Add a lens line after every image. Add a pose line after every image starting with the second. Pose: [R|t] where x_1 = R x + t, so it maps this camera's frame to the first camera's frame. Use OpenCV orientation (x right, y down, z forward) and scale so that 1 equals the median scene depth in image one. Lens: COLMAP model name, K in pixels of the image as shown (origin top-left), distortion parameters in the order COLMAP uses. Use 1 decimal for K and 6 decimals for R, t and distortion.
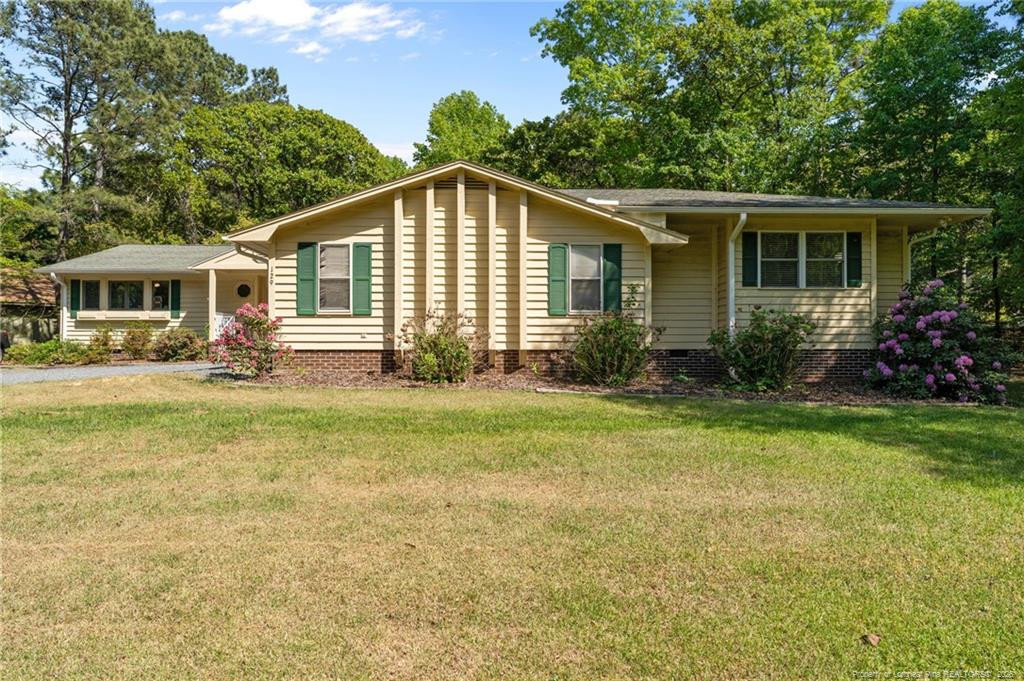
lens RADIAL K [[636.3, 0, 506.2], [0, 636.3, 343.0], [0, 0, 1]] dist [-0.064743, 0.074920]
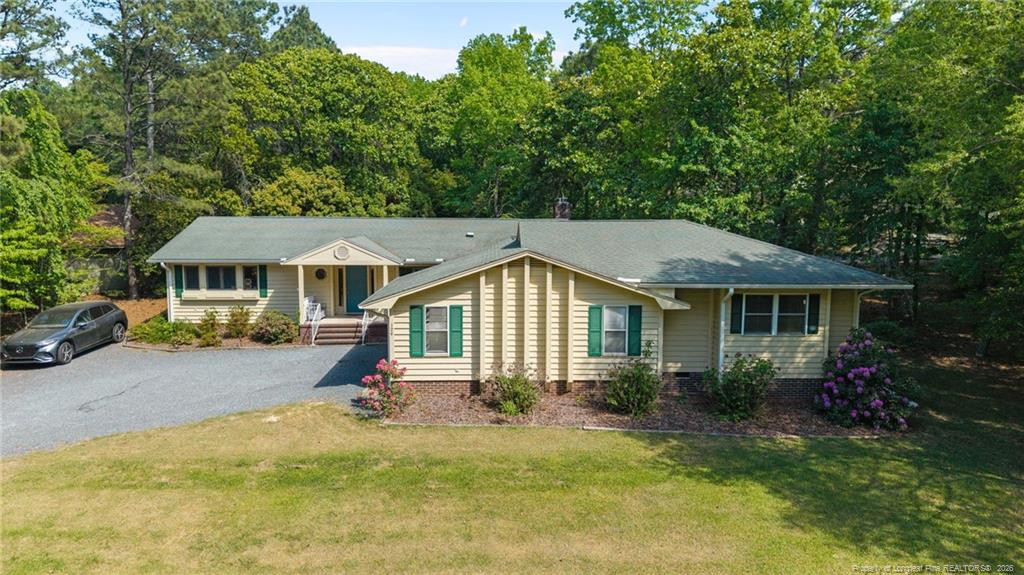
lens RADIAL K [[687.6, 0, 508.2], [0, 687.6, 300.8], [0, 0, 1]] dist [0.010267, -0.002447]
pose [[0.999947, 0.005498, -0.008718, -0.098772], [-0.004282, 0.990990, 0.133871, -0.368384], [0.009375, -0.133827, 0.990960, -0.494760]]
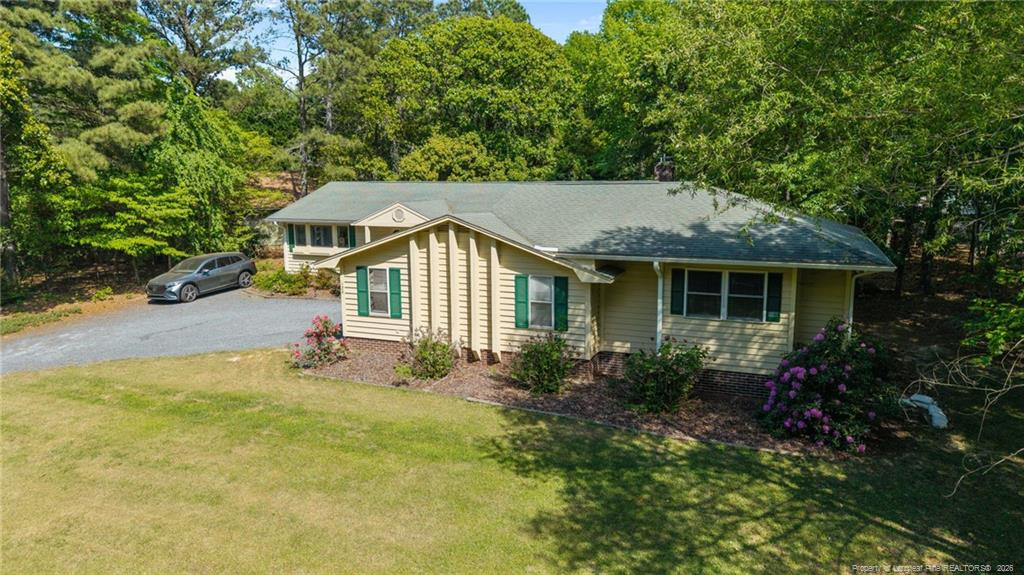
lens RADIAL K [[687.6, 0, 508.2], [0, 687.6, 300.8], [0, 0, 1]] dist [0.010267, -0.002447]
pose [[0.910409, 0.068473, -0.408003, 0.641304], [0.008958, 0.982714, 0.184912, -0.367348], [0.413612, -0.172000, 0.894059, -0.294695]]
